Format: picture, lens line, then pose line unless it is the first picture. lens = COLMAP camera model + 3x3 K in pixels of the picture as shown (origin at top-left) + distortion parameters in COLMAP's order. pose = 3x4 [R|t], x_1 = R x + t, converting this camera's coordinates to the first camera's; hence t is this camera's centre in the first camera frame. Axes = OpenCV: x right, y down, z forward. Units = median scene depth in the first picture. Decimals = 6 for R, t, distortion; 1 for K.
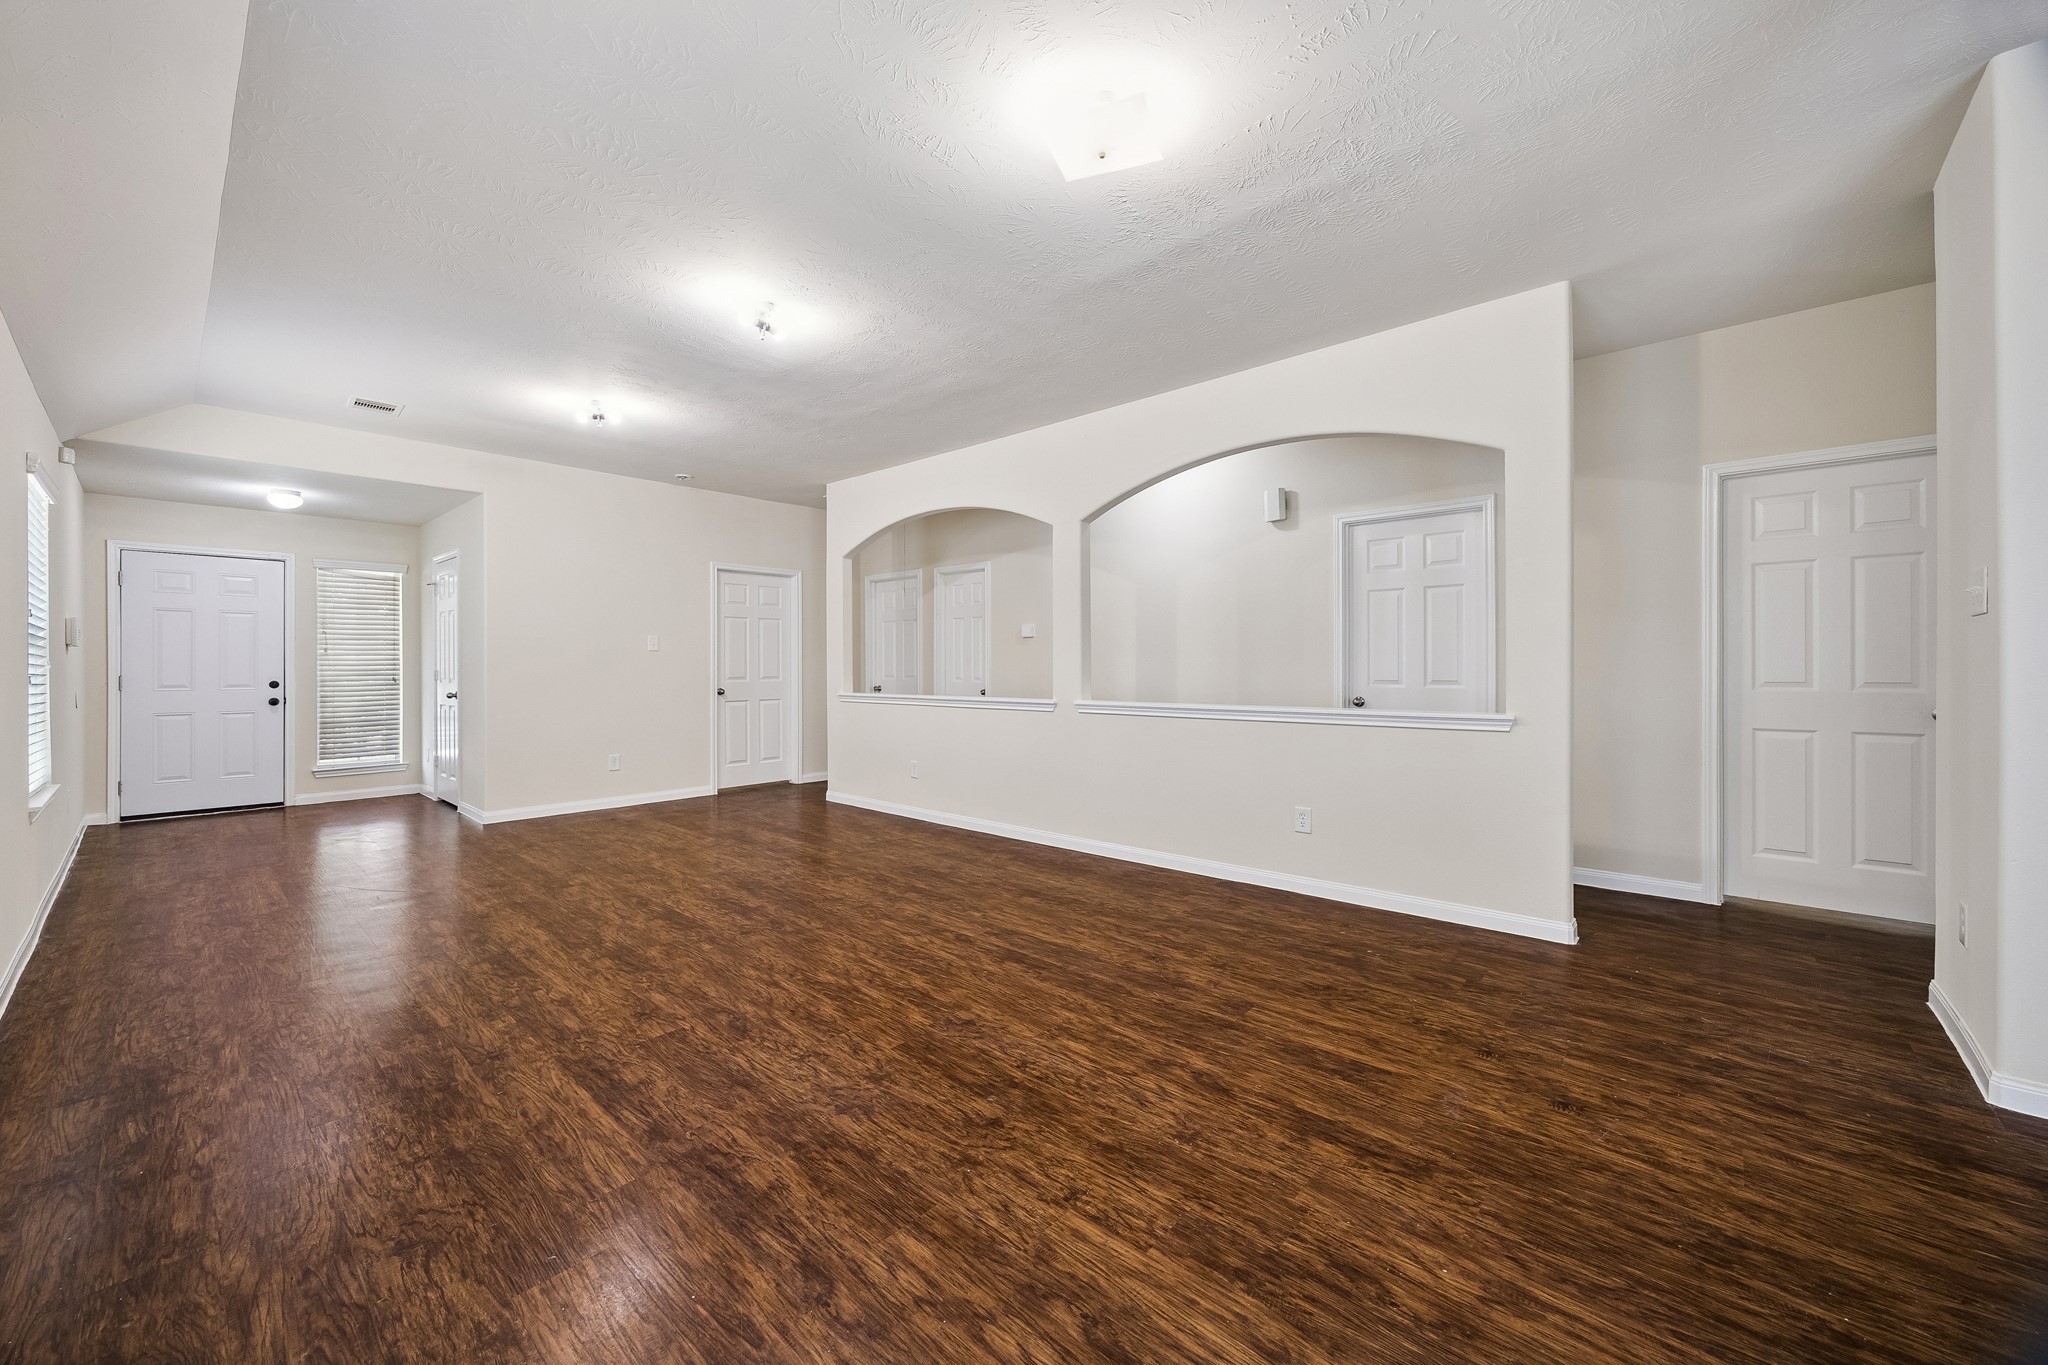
lens RADIAL K [[780.8, 0, 1009.5], [0, 780.8, 673.3], [0, 0, 1]] dist [-0.003483, 0.000416]
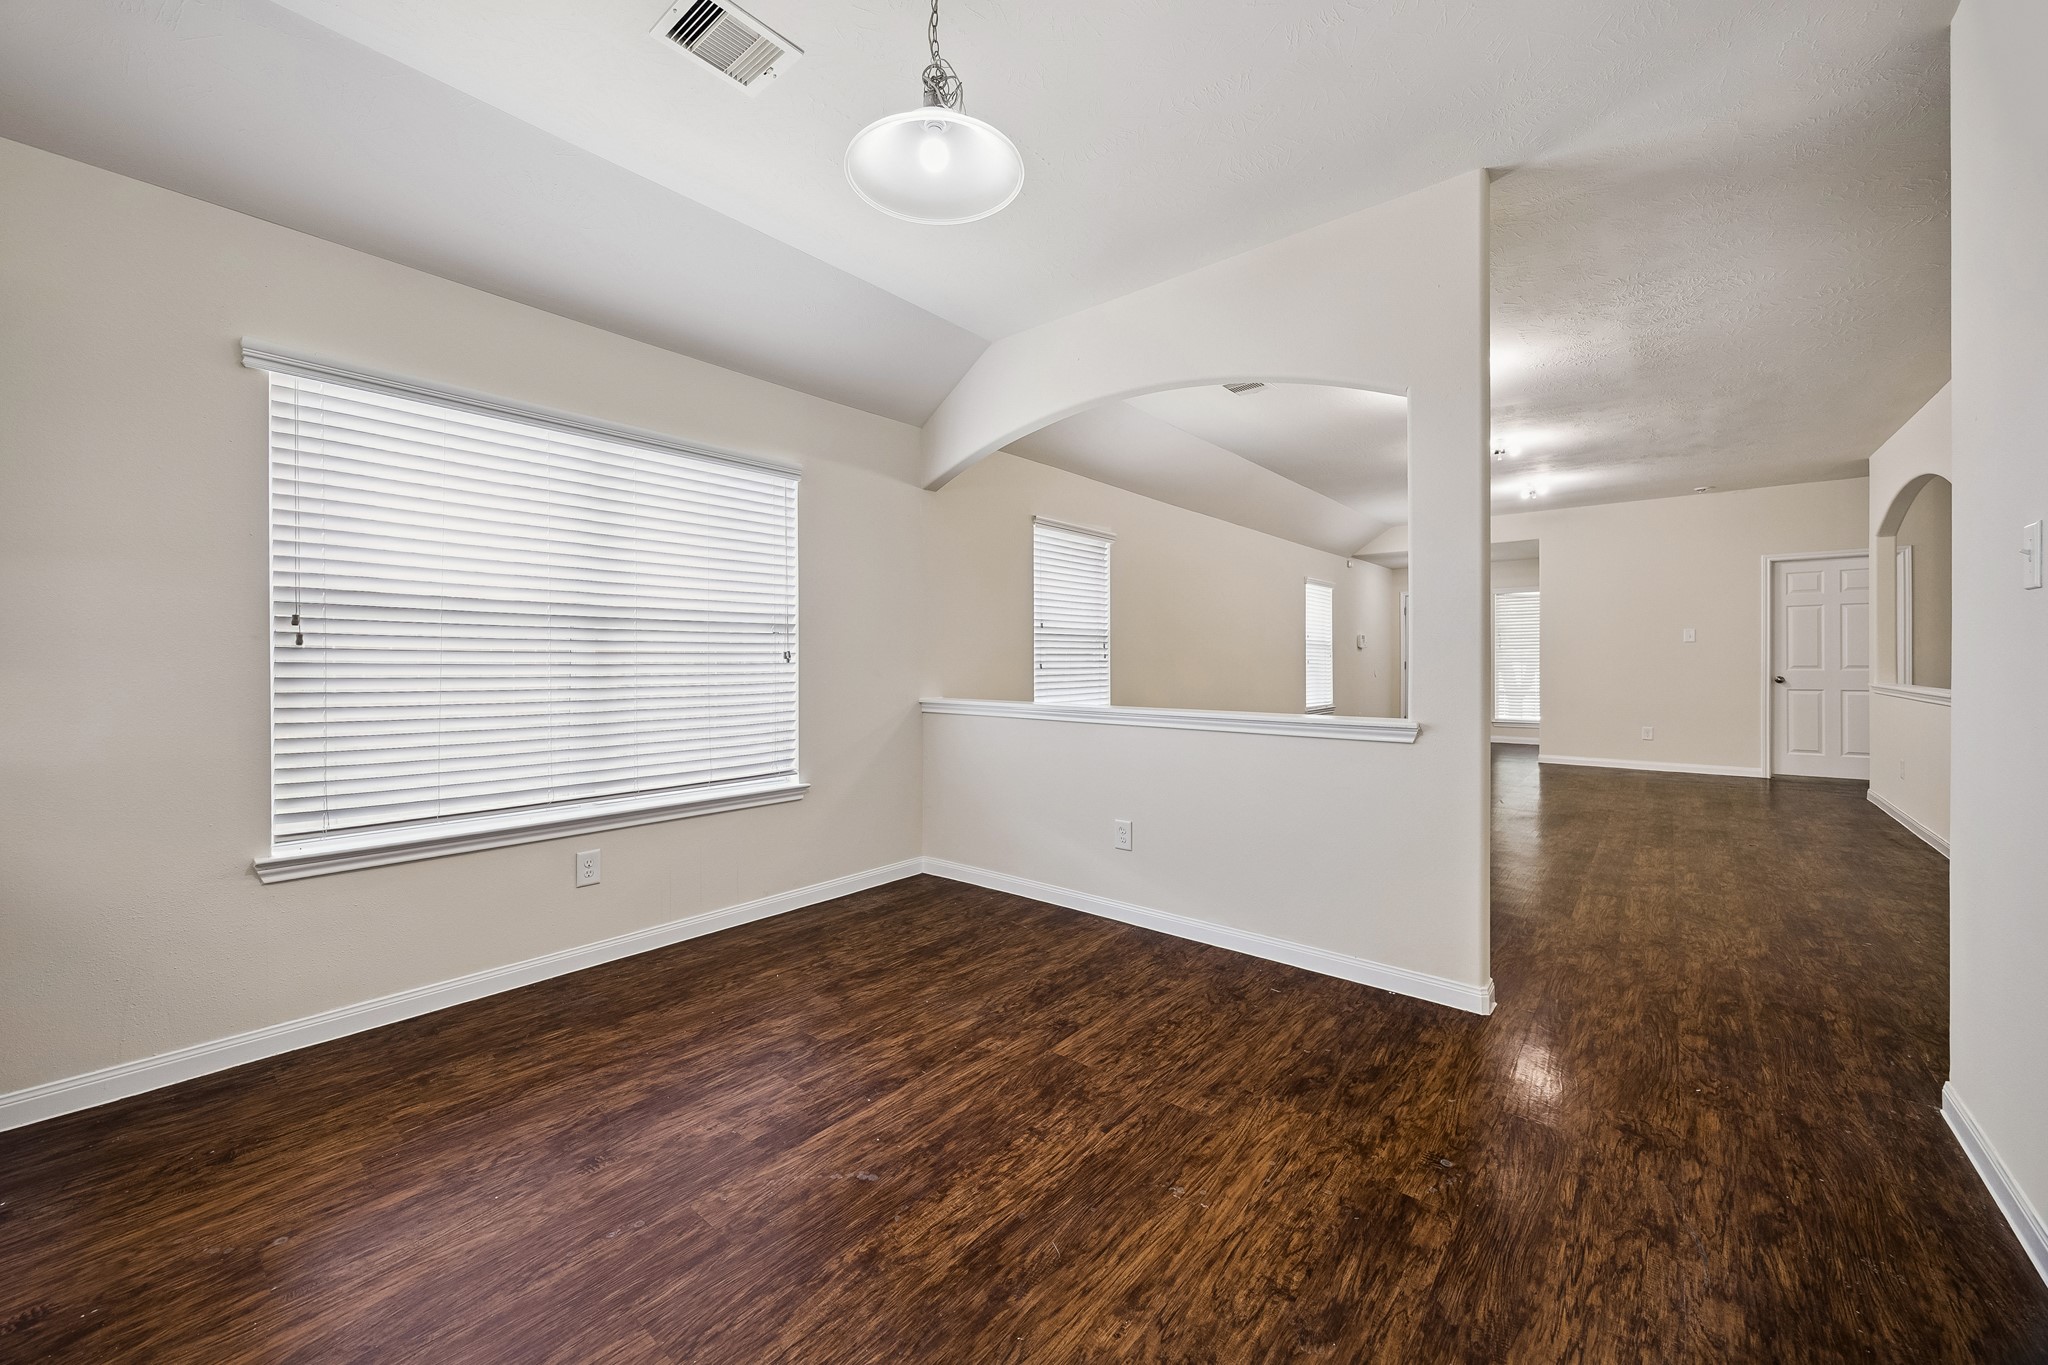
lens RADIAL K [[780.8, 0, 1022.0], [0, 780.8, 663.3], [0, 0, 1]] dist [-0.003483, 0.000416]
pose [[0.055016, 0.013007, -0.998401, 2.066818], [-0.016824, 0.999785, 0.012098, 0.017385], [0.998344, 0.016132, 0.055223, -0.176147]]
